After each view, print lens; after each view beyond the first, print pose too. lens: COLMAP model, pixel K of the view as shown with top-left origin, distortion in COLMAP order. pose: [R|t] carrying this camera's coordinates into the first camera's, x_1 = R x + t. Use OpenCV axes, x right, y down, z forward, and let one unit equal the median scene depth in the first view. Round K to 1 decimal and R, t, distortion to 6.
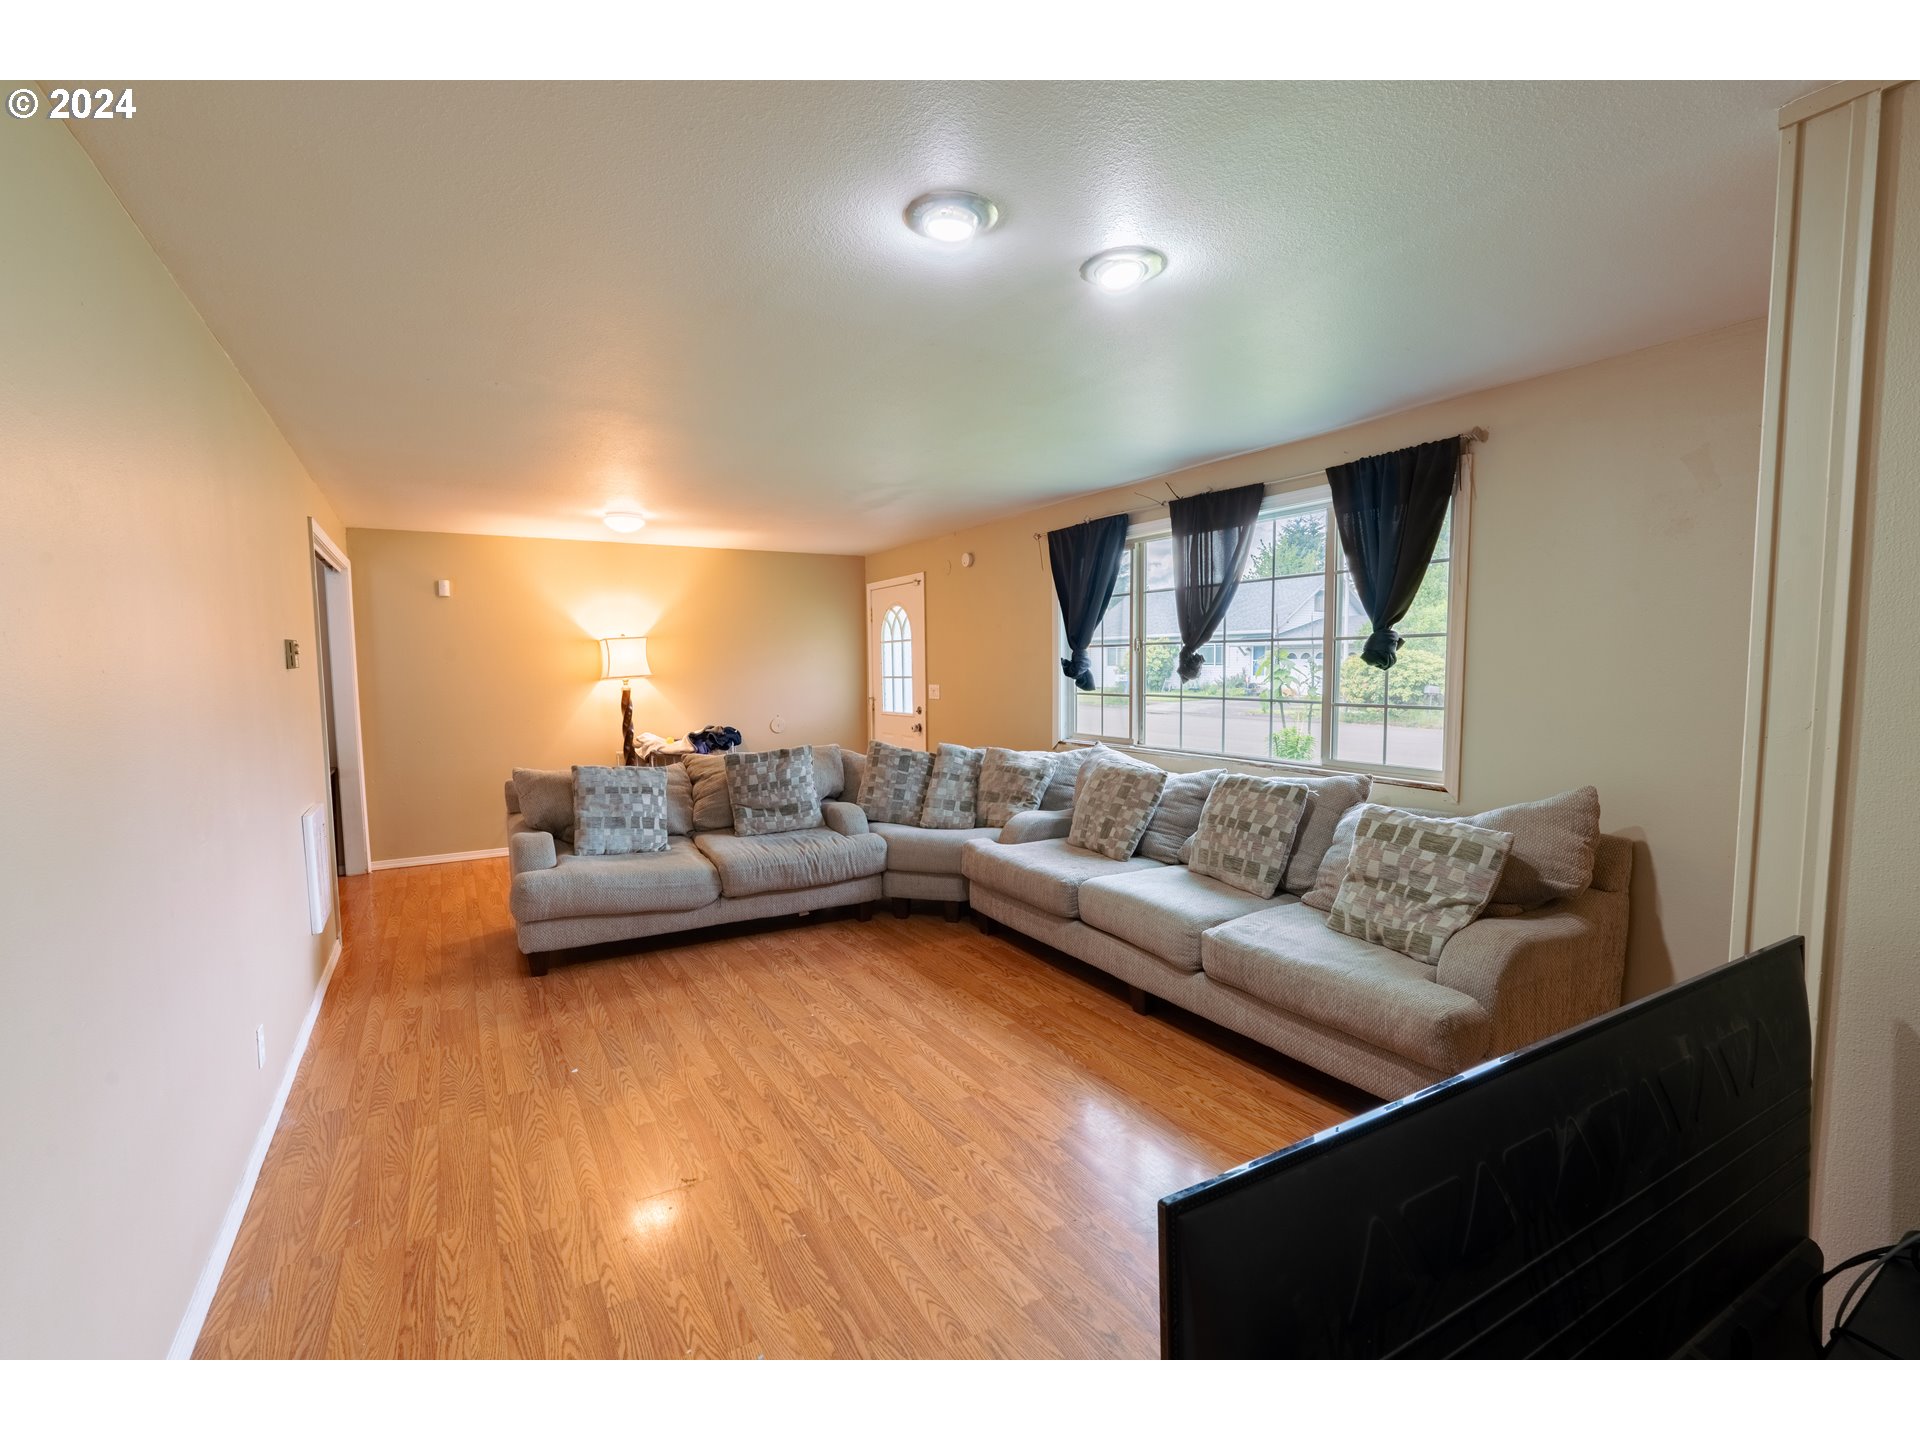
lens RADIAL K [[854.5, 0, 957.6], [0, 854.5, 728.3], [0, 0, 1]] dist [-0.002884, 0.002025]
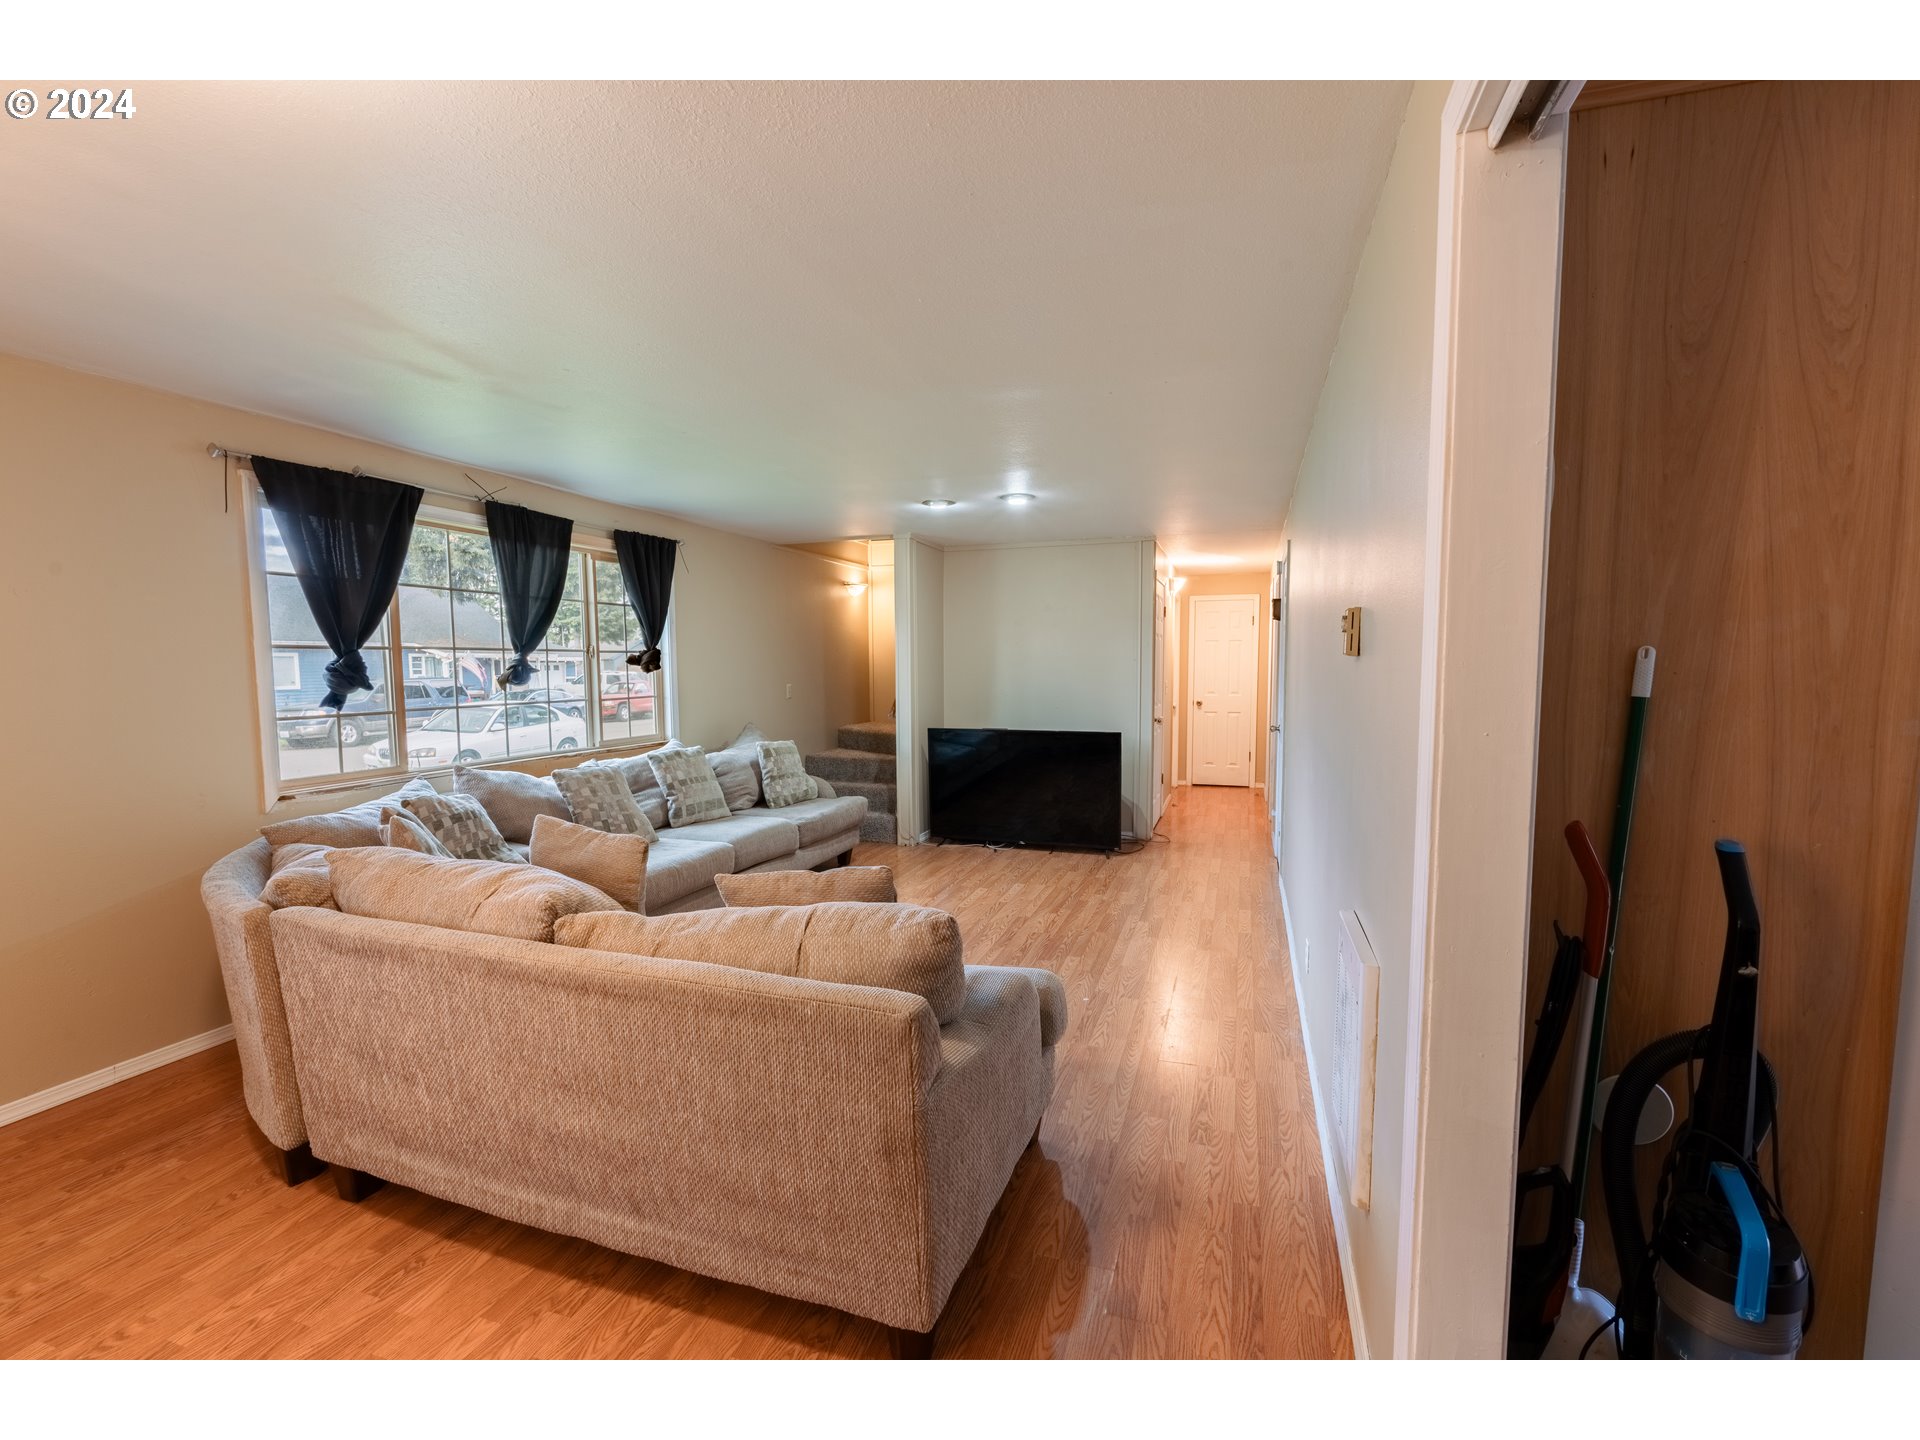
lens RADIAL K [[854.5, 0, 957.6], [0, 854.5, 728.3], [0, 0, 1]] dist [-0.002884, 0.002025]
pose [[-0.651457, -0.040898, 0.757582, -0.818895], [0.073383, 0.990467, 0.116574, -0.085268], [-0.755128, 0.131536, -0.642246, 1.243050]]
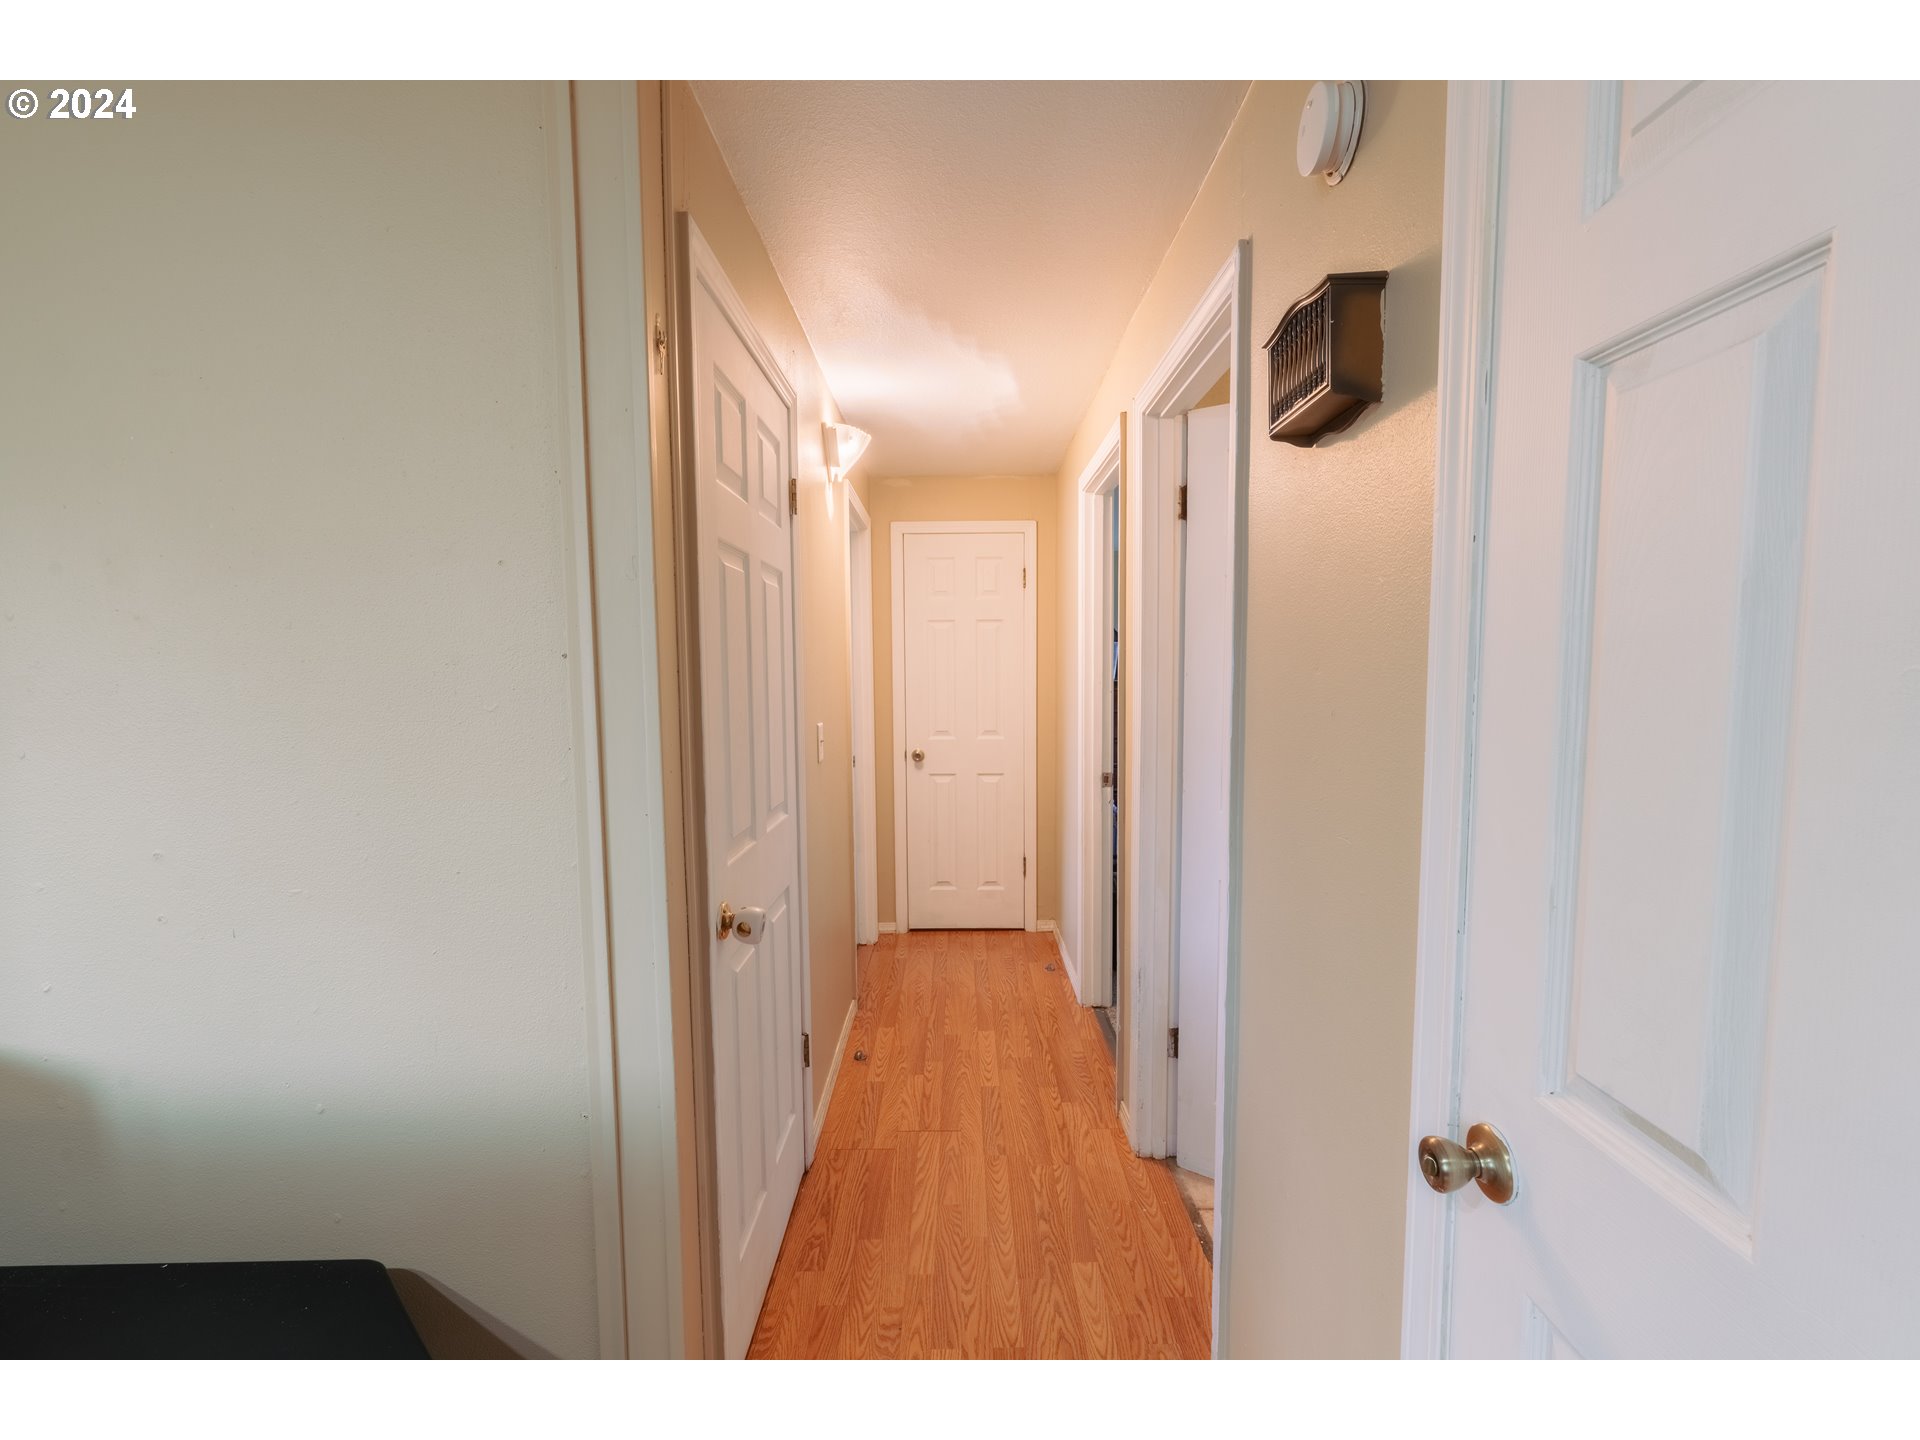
lens RADIAL K [[844.7, 0, 956.2], [0, 844.7, 730.8], [0, 0, 1]] dist [-0.005801, 0.001011]
pose [[-0.849750, -0.014570, 0.526985, -0.735131], [0.070523, 0.987492, 0.141019, -0.077021], [-0.522448, 0.156995, -0.838093, 1.113247]]
